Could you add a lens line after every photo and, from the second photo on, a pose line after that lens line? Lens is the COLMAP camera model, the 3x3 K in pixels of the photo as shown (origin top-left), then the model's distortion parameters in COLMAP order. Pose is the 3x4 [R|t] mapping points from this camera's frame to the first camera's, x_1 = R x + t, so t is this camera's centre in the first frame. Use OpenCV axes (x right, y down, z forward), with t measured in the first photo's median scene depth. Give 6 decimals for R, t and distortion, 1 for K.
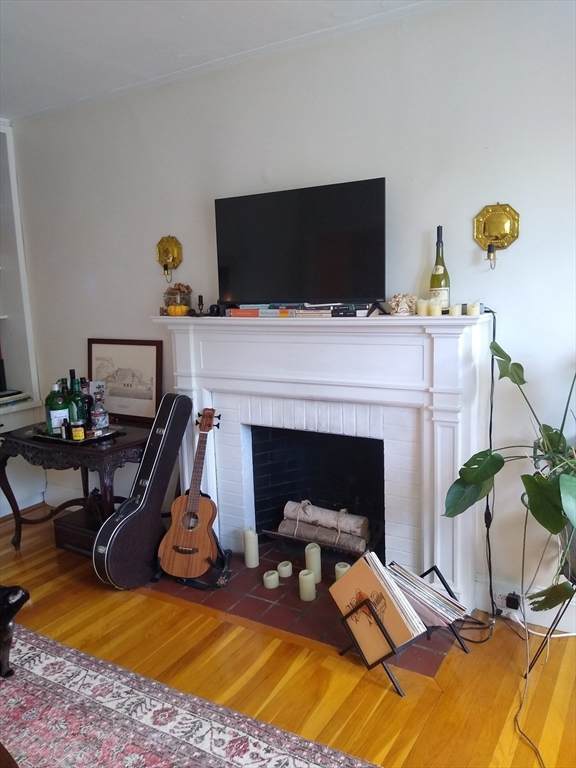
lens RADIAL K [[602.7, 0, 288.6], [0, 602.7, 379.7], [0, 0, 1]] dist [0.050362, -0.083912]
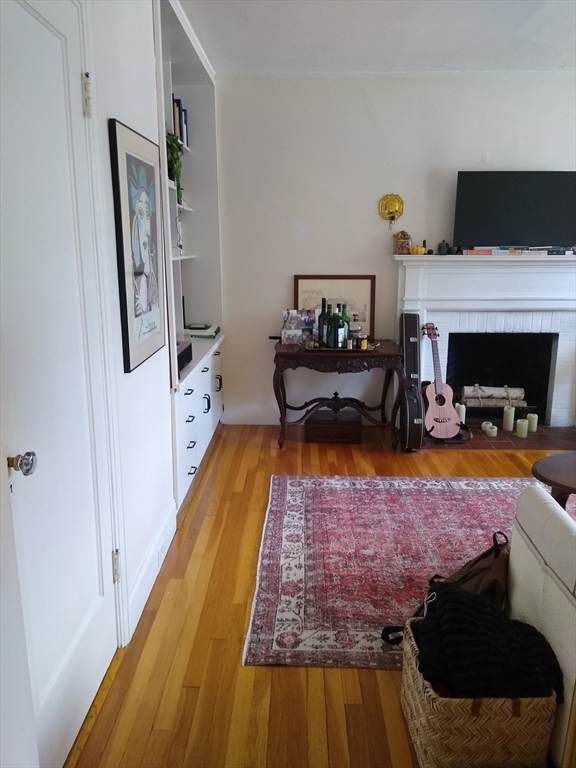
lens RADIAL K [[602.7, 0, 282.2], [0, 602.7, 383.1], [0, 0, 1]] dist [0.050362, -0.083912]
pose [[0.864087, -0.079998, 0.496944, -1.273131], [0.050359, 0.996076, 0.072783, 0.075535], [-0.500816, -0.037865, 0.864725, -0.044094]]
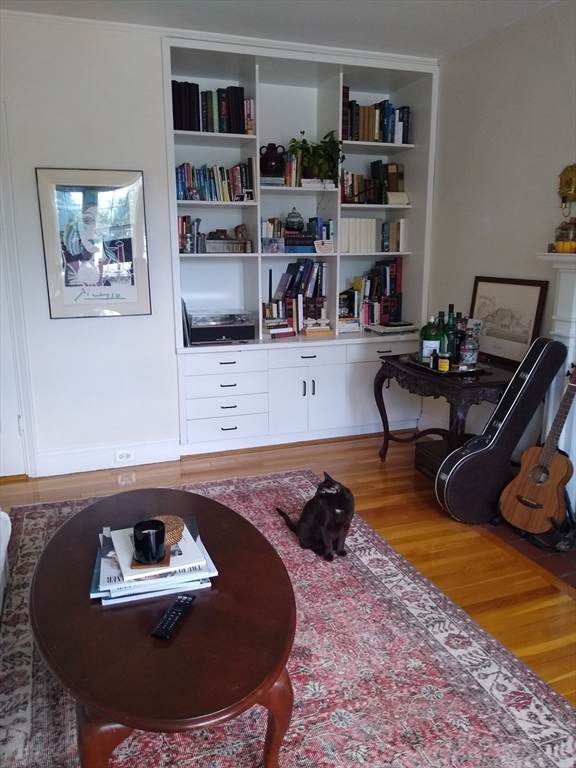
lens RADIAL K [[602.7, 0, 287.9], [0, 602.7, 383.6], [0, 0, 1]] dist [0.050362, -0.083912]
pose [[0.774507, 0.168738, -0.609644, 0.090028], [-0.119024, 0.985425, 0.121536, 0.029100], [0.621266, -0.021568, 0.783303, 0.027412]]
